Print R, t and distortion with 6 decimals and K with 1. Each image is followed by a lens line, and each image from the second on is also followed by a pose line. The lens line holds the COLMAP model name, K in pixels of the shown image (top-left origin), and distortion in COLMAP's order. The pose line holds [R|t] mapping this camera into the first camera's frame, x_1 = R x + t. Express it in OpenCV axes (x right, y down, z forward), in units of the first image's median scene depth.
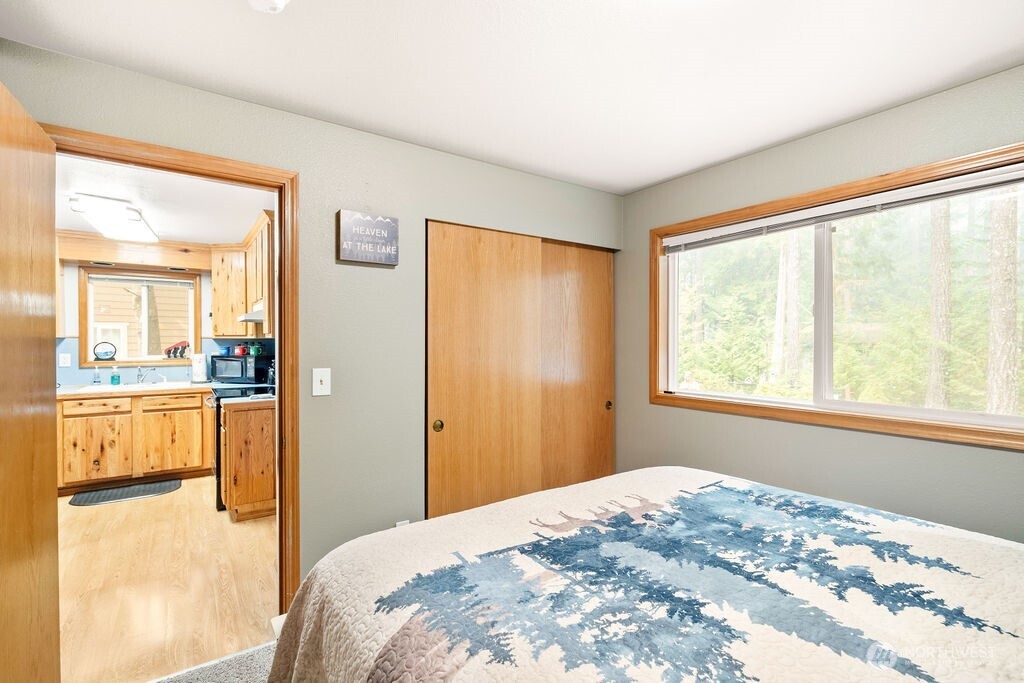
lens RADIAL K [[473.8, 0, 519.1], [0, 473.8, 348.3], [0, 0, 1]] dist [-0.004214, 0.000602]
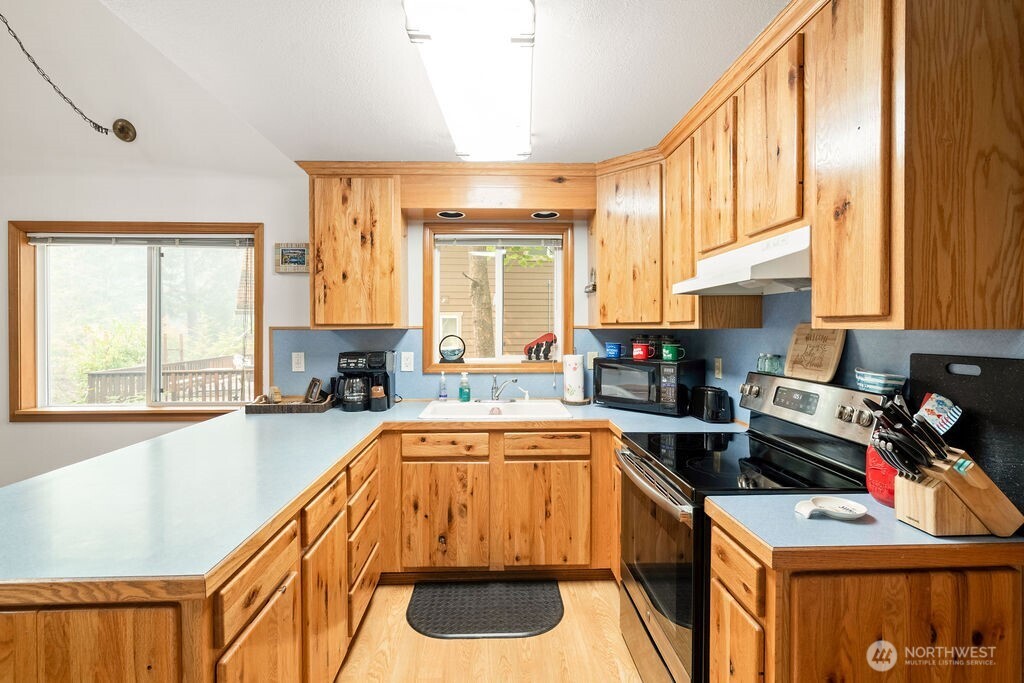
lens RADIAL K [[473.8, 0, 512.0], [0, 473.8, 333.1], [0, 0, 1]] dist [-0.004214, 0.000602]
pose [[0.840989, 0.001073, -0.541052, -0.451121], [-0.005997, 0.999955, -0.007339, -0.011720], [0.541020, 0.009417, 0.840957, 0.491406]]
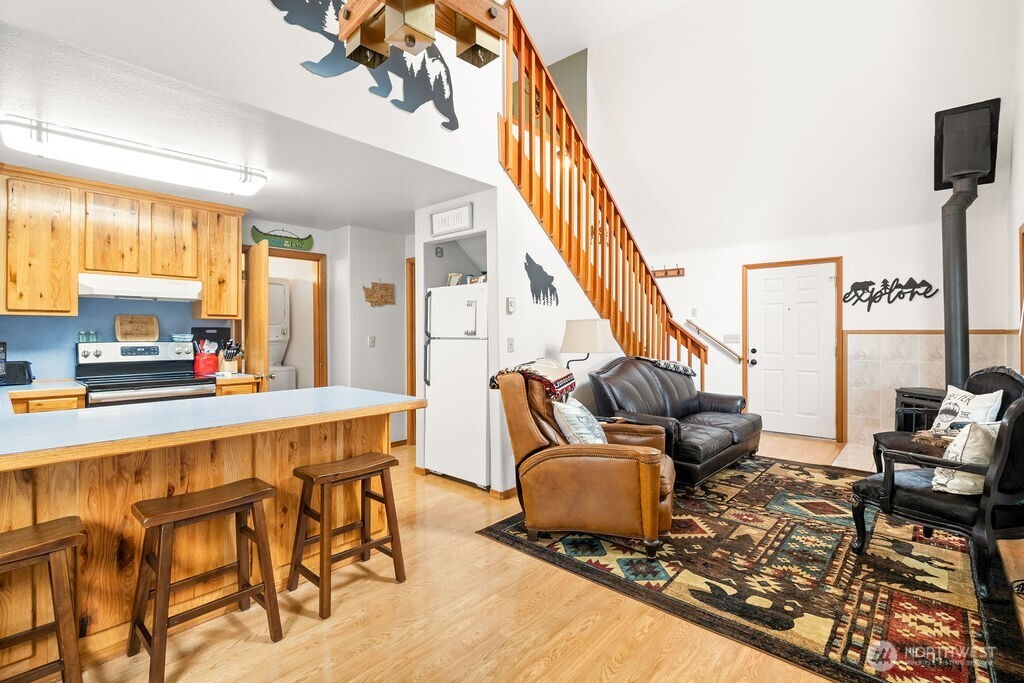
lens RADIAL K [[473.8, 0, 508.7], [0, 473.8, 333.9], [0, 0, 1]] dist [-0.004214, 0.000602]
pose [[-0.242852, -0.002542, 0.970060, -1.411064], [0.018388, 0.999805, 0.007223, 0.014535], [-0.969889, 0.019591, -0.242758, 0.516401]]
